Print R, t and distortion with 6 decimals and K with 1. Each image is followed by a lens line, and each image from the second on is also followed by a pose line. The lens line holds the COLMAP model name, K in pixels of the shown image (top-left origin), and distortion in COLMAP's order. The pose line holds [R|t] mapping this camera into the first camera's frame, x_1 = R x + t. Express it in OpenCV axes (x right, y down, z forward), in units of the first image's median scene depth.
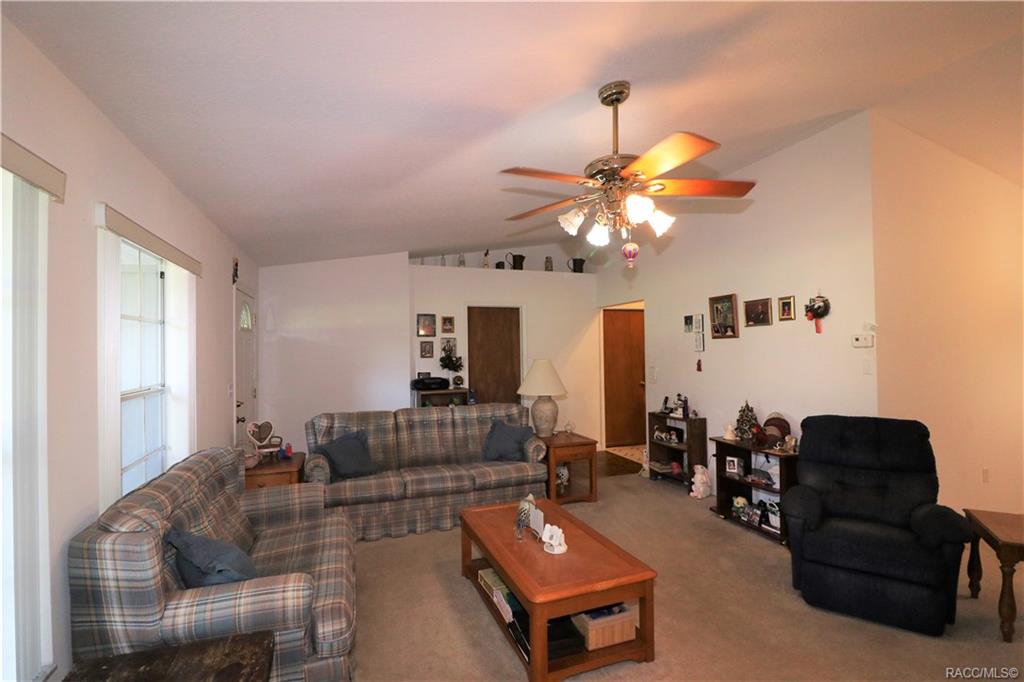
lens RADIAL K [[476.2, 0, 514.3], [0, 476.2, 344.0], [0, 0, 1]] dist [-0.000038, -0.000700]
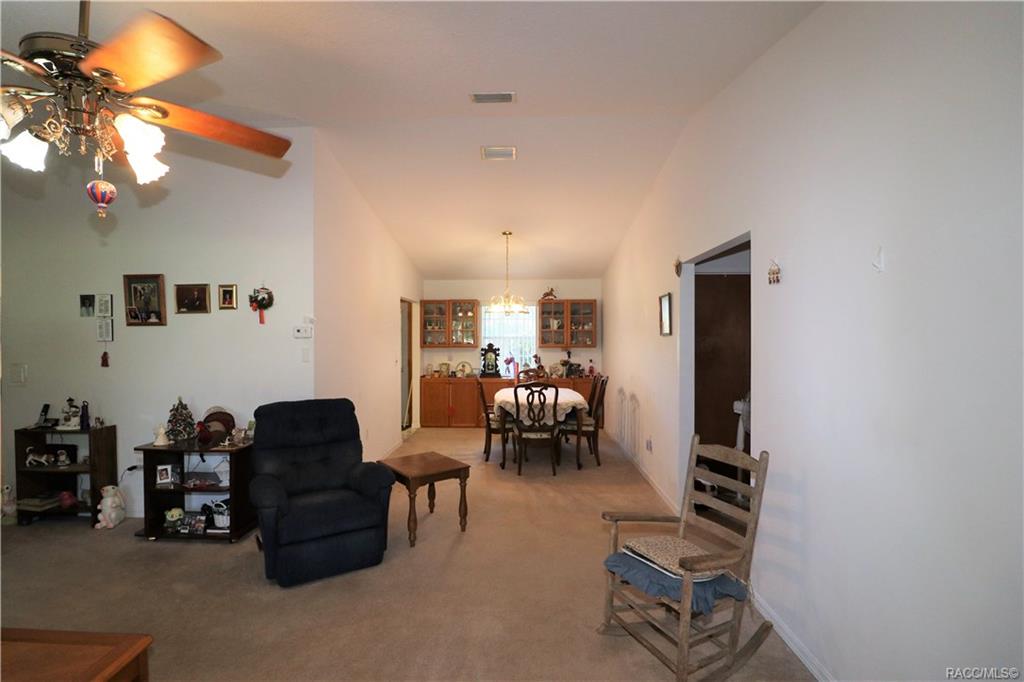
lens RADIAL K [[470.5, 0, 512.0], [0, 470.5, 341.0], [0, 0, 1]] dist [0.000196, -0.008985]
pose [[0.383328, 0.005768, 0.923594, -0.081713], [-0.015567, 0.999879, 0.000216, 0.005044], [-0.923481, -0.014460, 0.383371, 0.104430]]
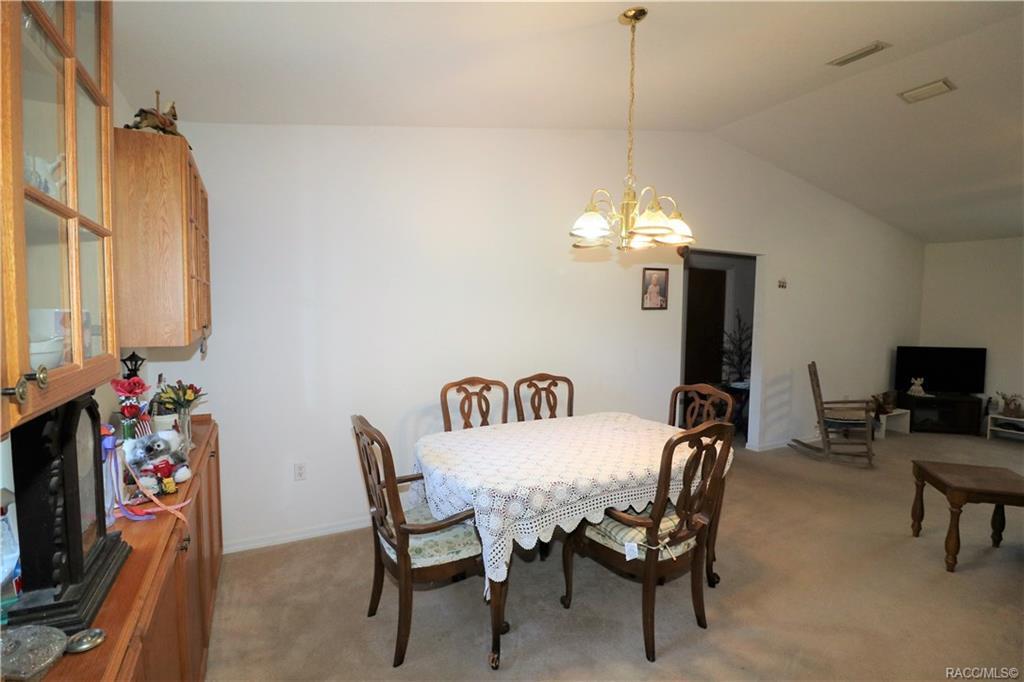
lens RADIAL K [[476.2, 0, 514.3], [0, 476.2, 344.0], [0, 0, 1]] dist [-0.000038, -0.000700]
pose [[-0.992280, 0.015298, -0.123067, 1.453463], [0.009532, 0.998835, 0.047310, 0.010151], [0.123647, 0.045772, -0.991270, 1.199912]]
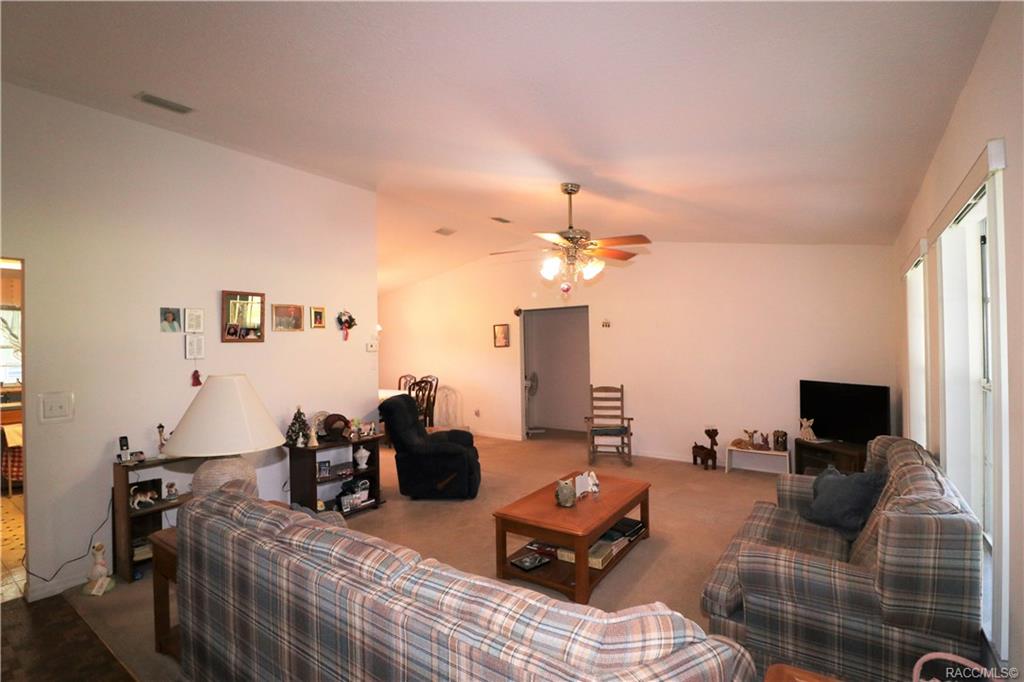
lens RADIAL K [[476.2, 0, 514.3], [0, 476.2, 344.0], [0, 0, 1]] dist [-0.000038, -0.000700]
pose [[-0.558327, 0.027175, 0.829176, -0.604126], [0.014718, 0.999631, -0.022851, 0.019819], [-0.829491, -0.000555, -0.558520, 1.220405]]
